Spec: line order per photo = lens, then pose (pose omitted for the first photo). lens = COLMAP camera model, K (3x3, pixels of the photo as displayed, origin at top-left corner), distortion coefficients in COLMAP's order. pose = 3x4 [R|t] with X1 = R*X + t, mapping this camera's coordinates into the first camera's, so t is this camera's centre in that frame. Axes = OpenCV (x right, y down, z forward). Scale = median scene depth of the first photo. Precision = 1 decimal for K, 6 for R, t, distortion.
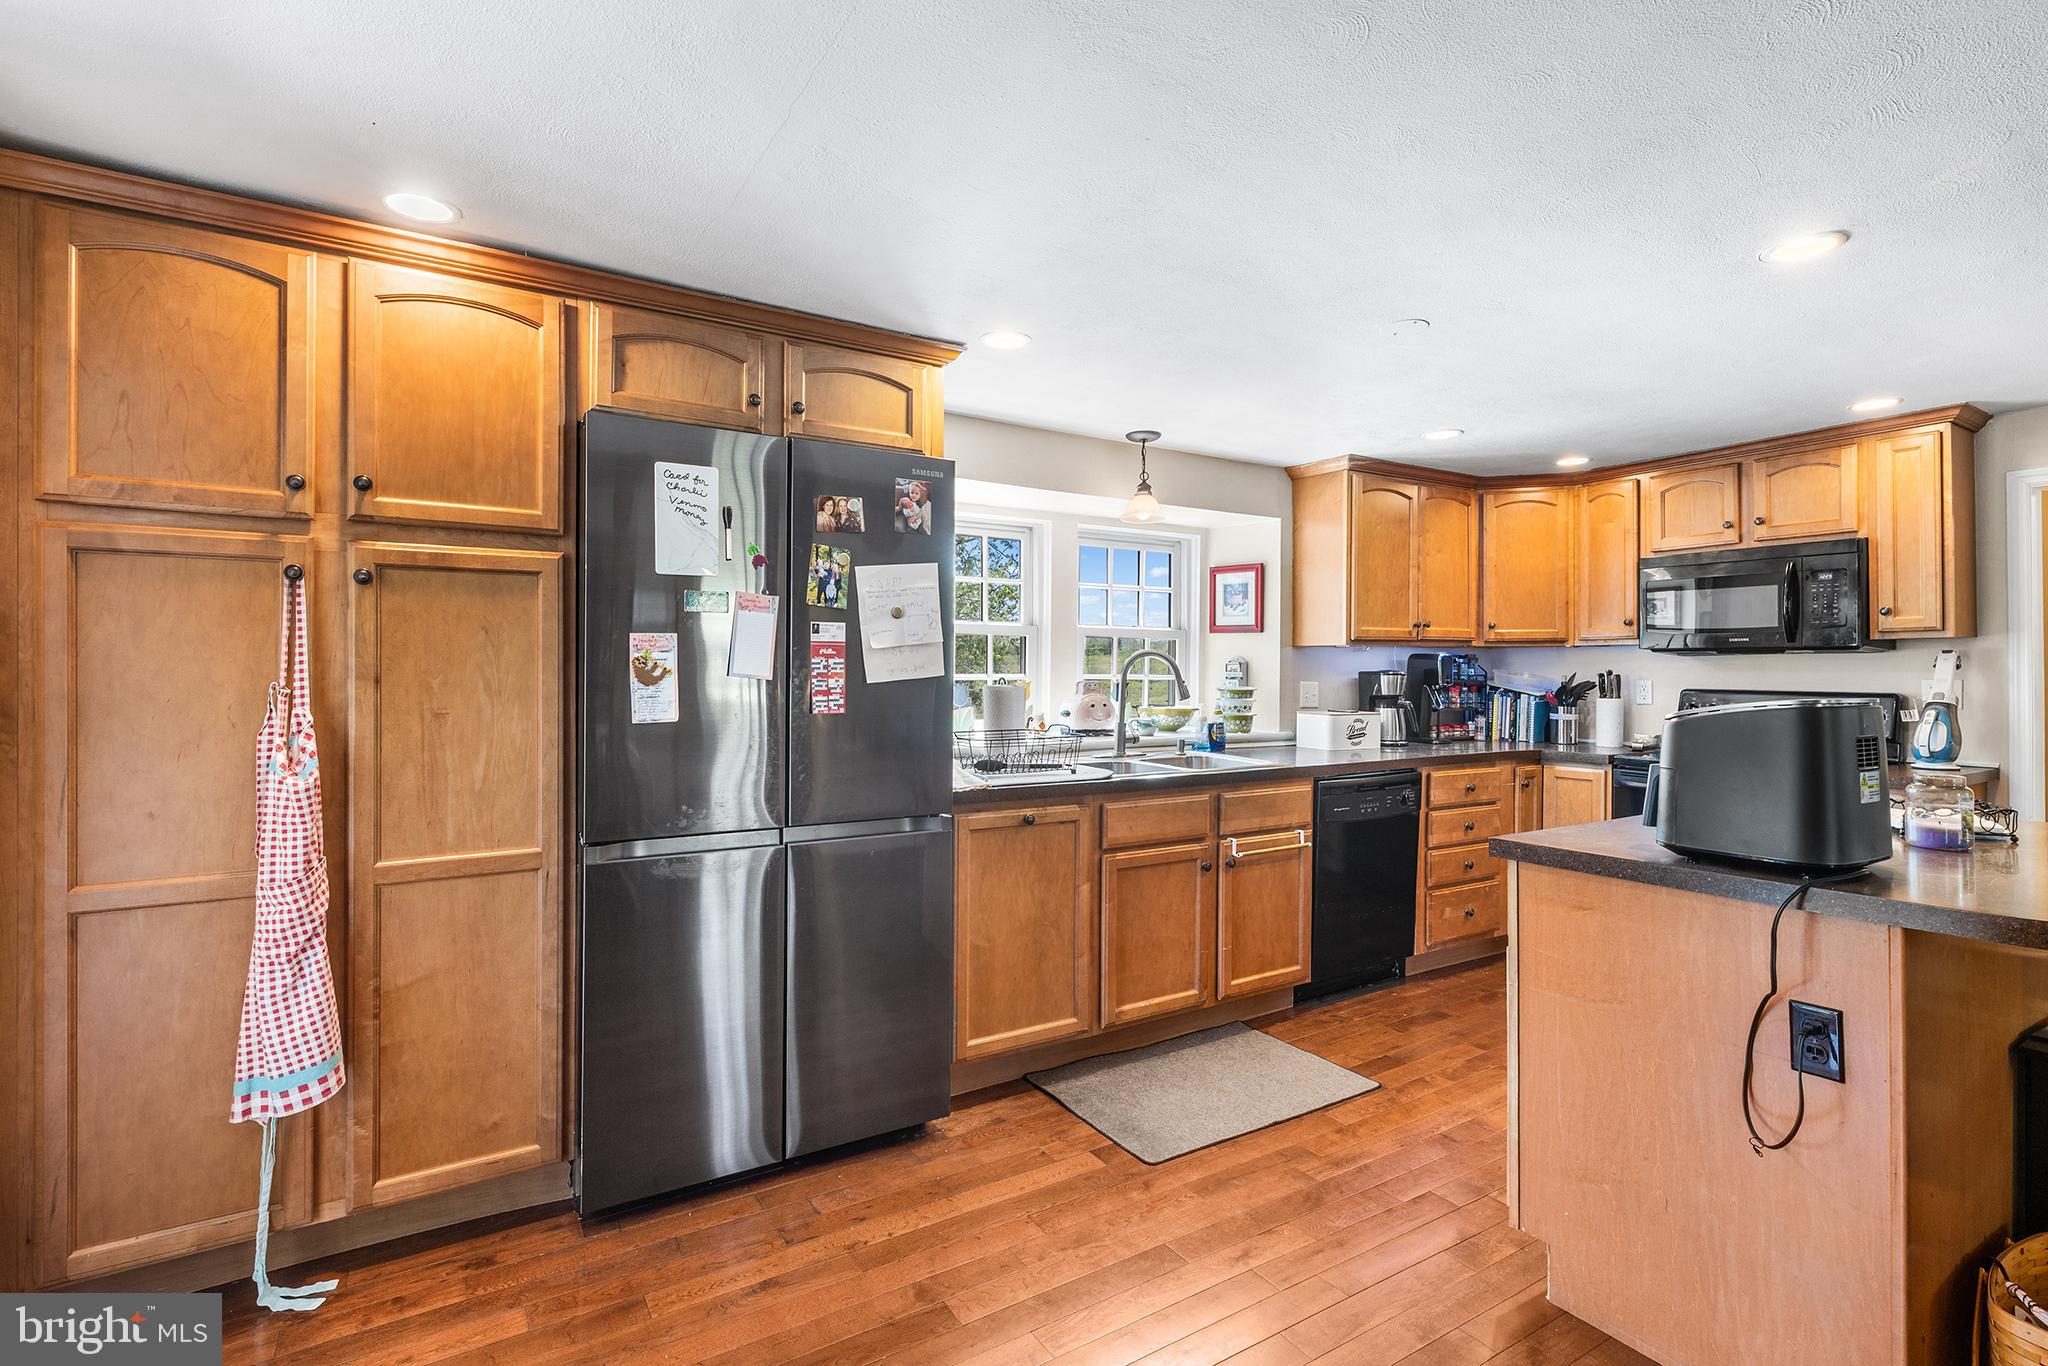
lens RADIAL K [[946.2, 0, 1018.7], [0, 946.2, 672.7], [0, 0, 1]] dist [0.000162, -0.000112]
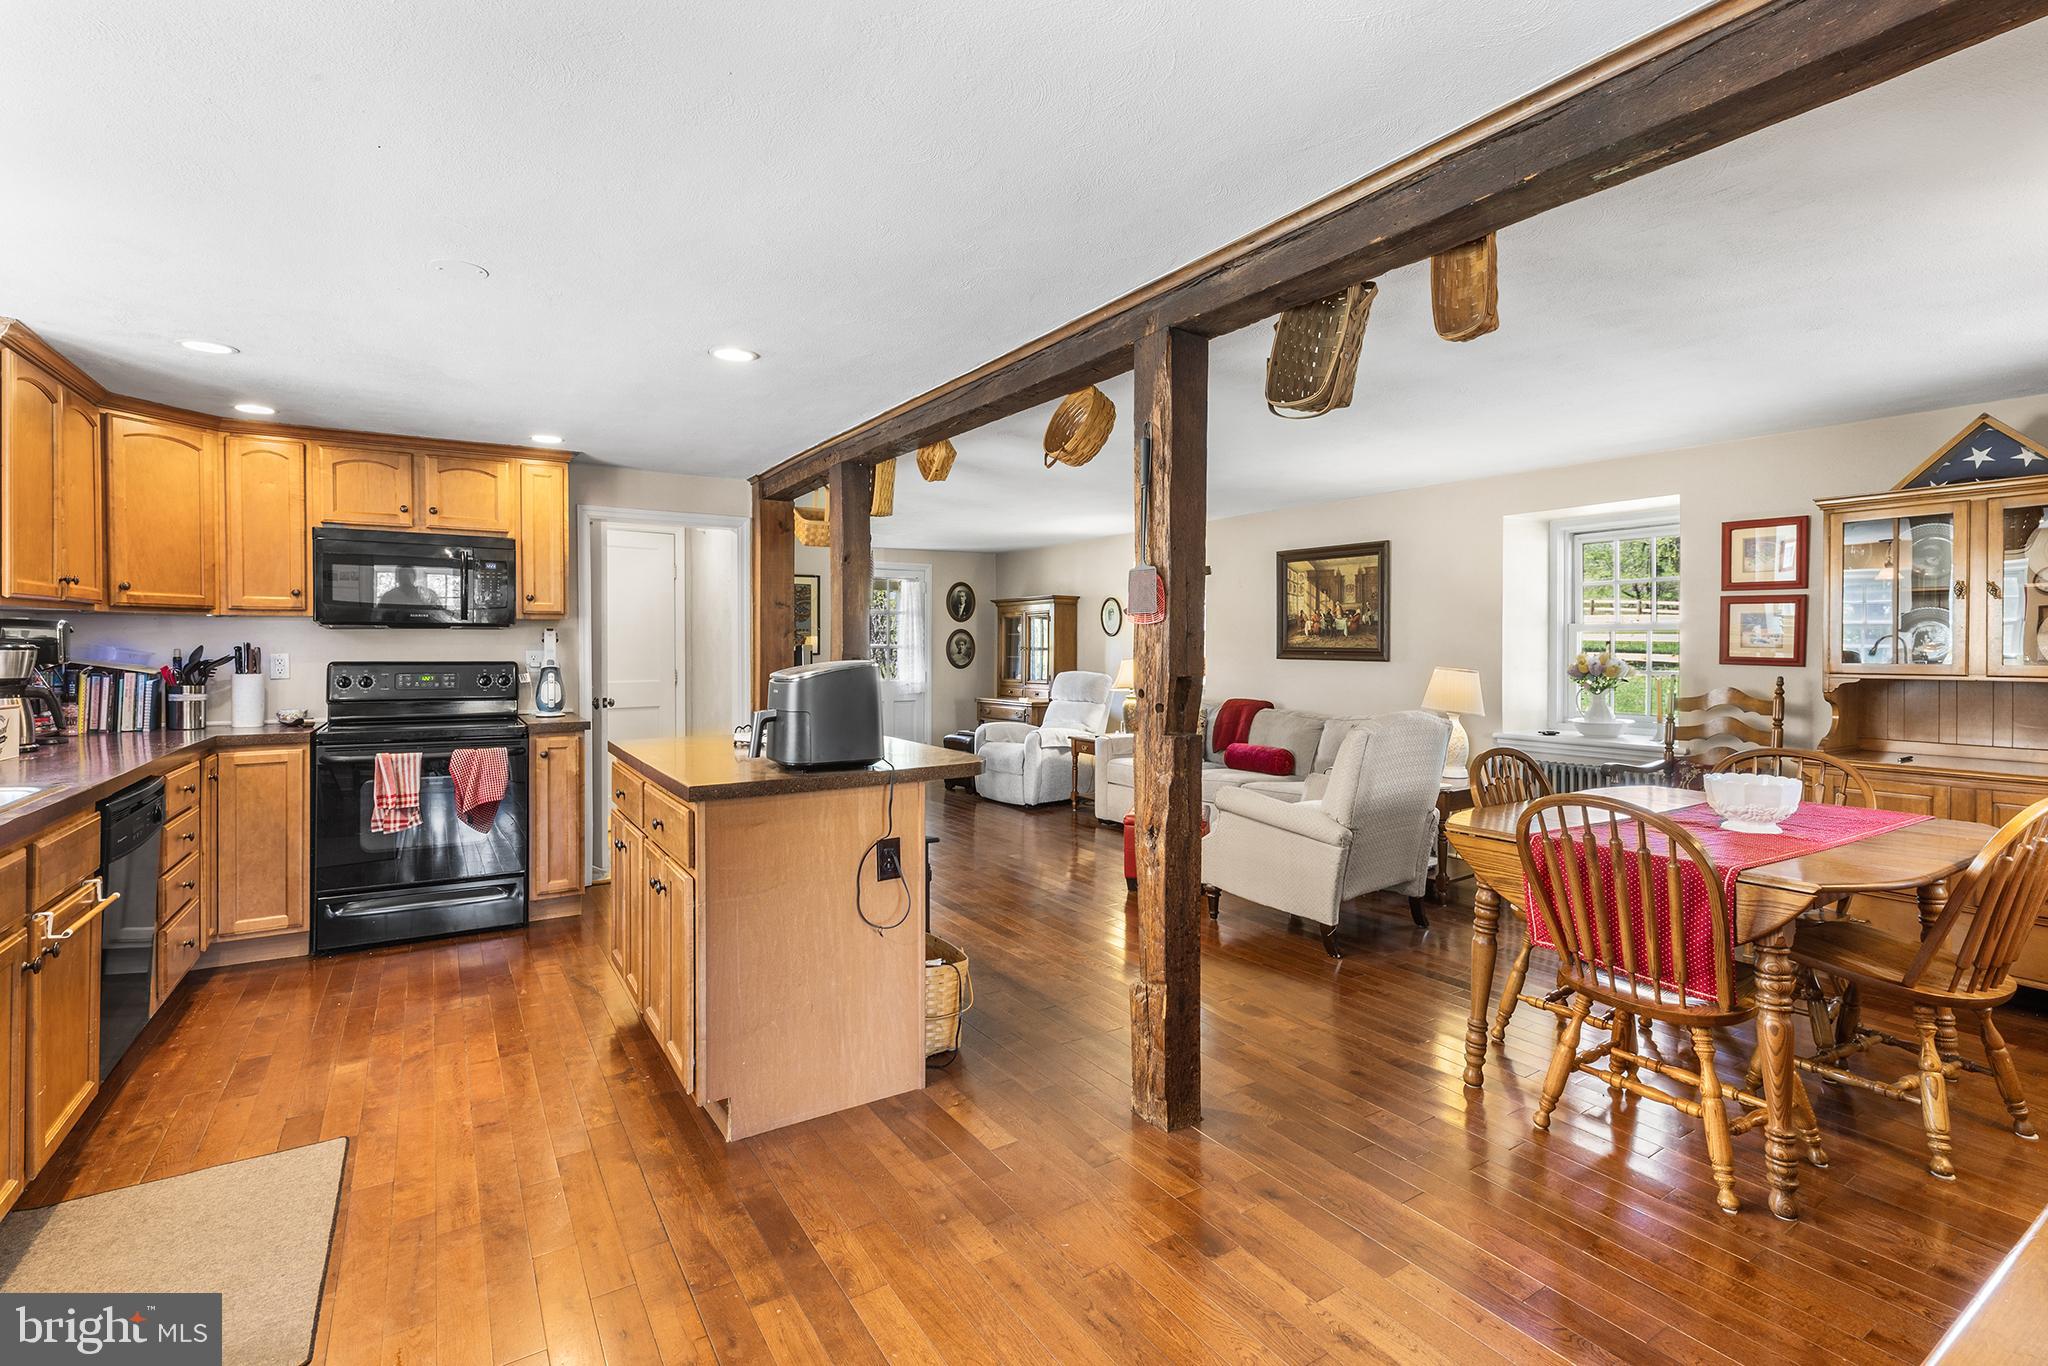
lens RADIAL K [[939.9, 0, 1028.5], [0, 939.9, 661.0], [0, 0, 1]] dist [0.002522, 0.000013]
pose [[-0.014578, -0.018840, 0.999716, -0.340694], [0.002019, 0.999820, 0.018871, -0.001154], [-0.999892, 0.002294, -0.014537, 0.303993]]
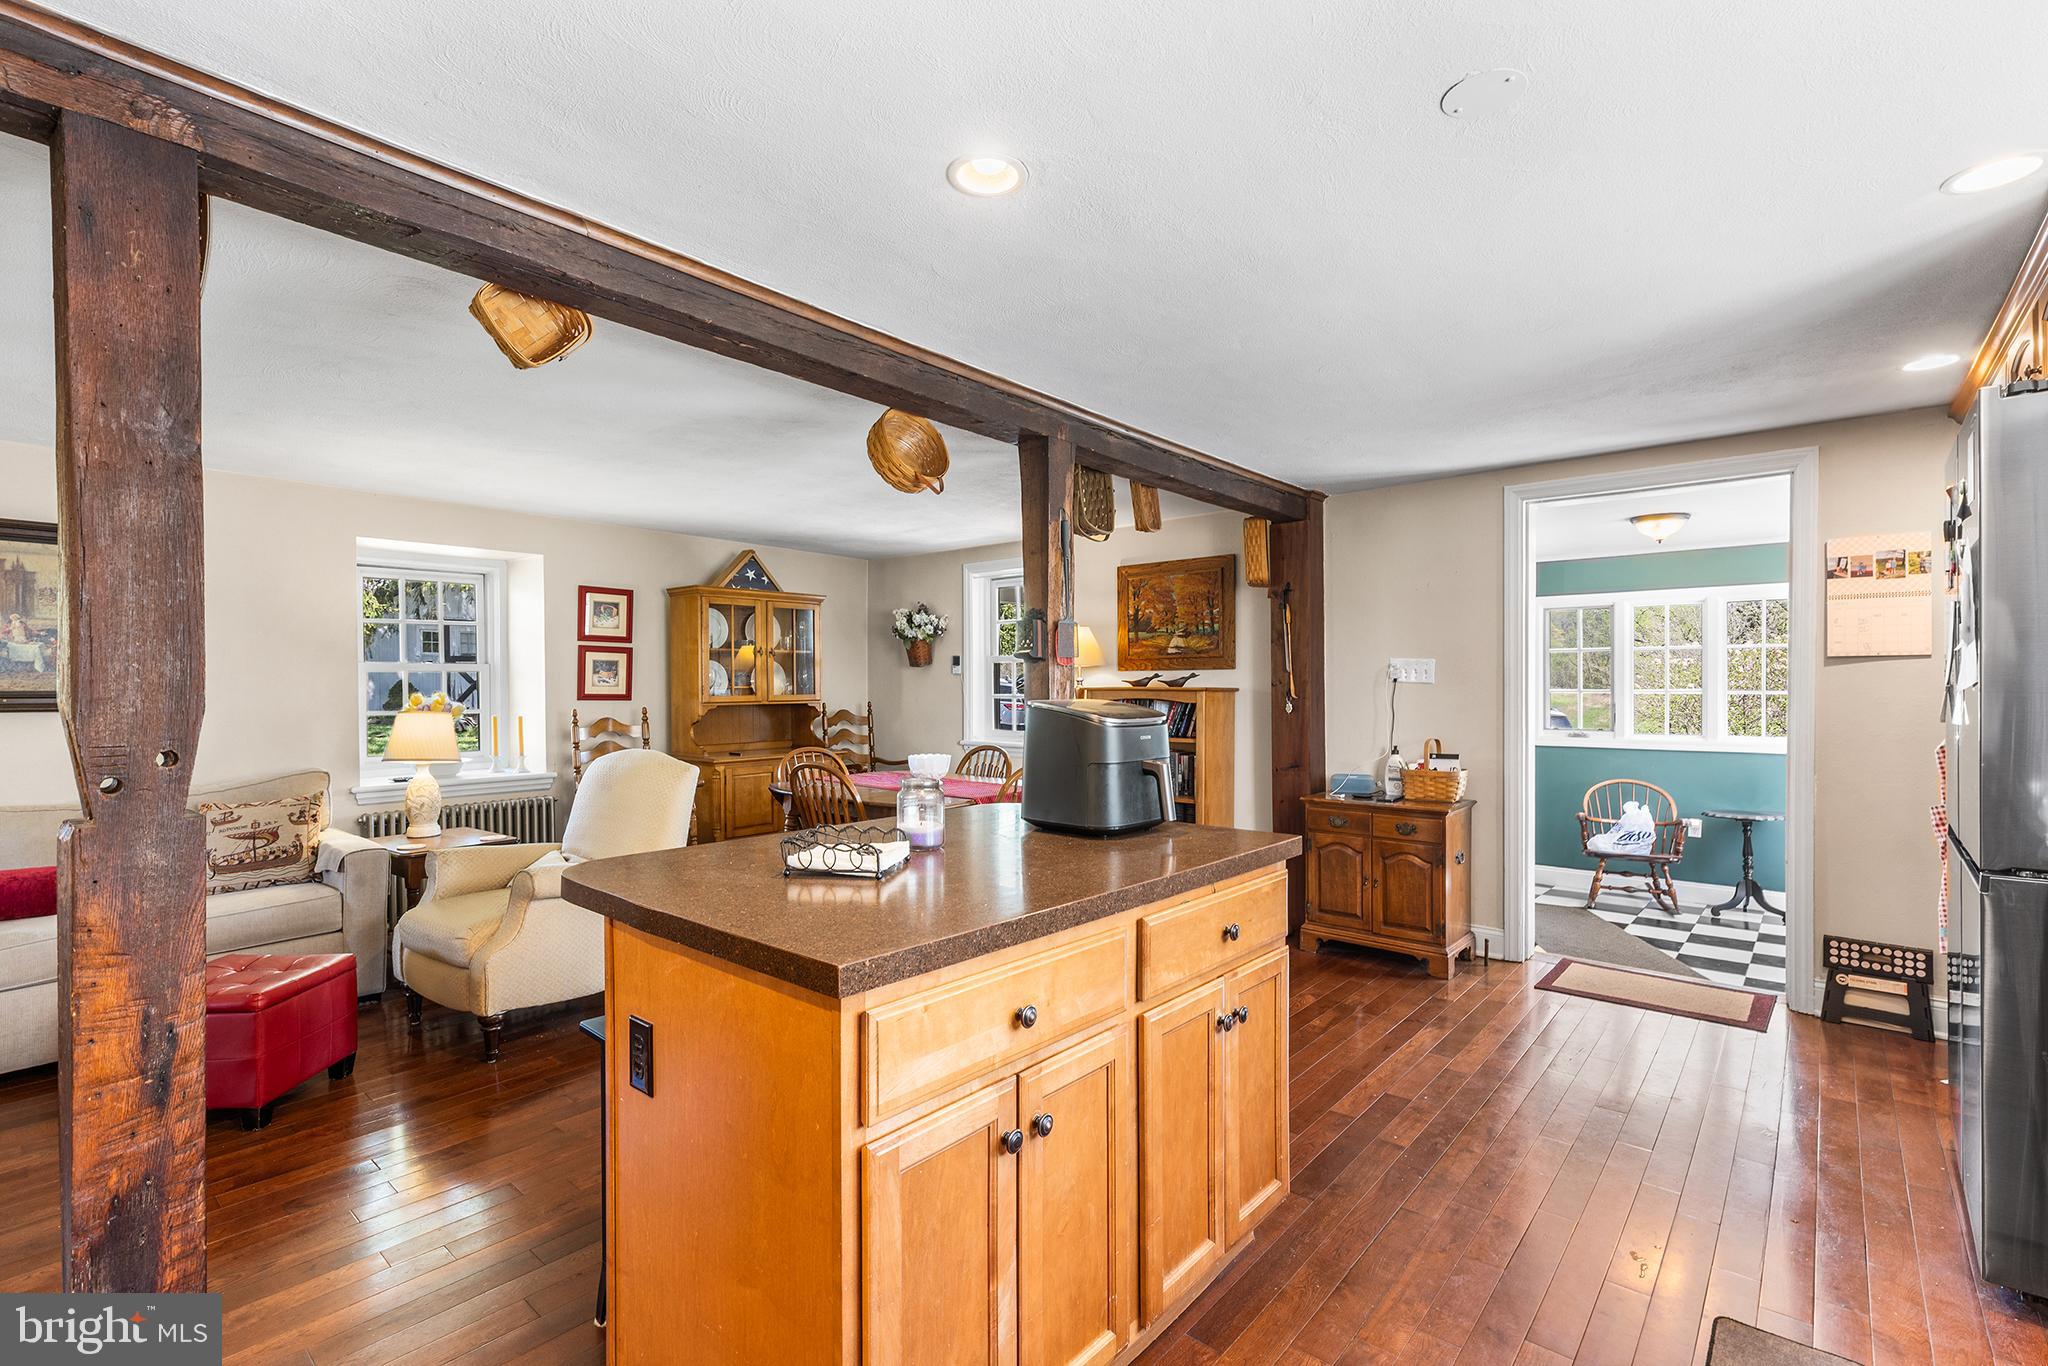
lens RADIAL K [[915.8, 0, 1027.9], [0, 915.8, 686.8], [0, 0, 1]] dist [-0.002370, -0.000003]
pose [[-0.952454, 0.003689, -0.304661, 0.557054], [0.001886, 0.999979, 0.006210, -0.001063], [0.304677, 0.005340, -0.952441, 0.949570]]
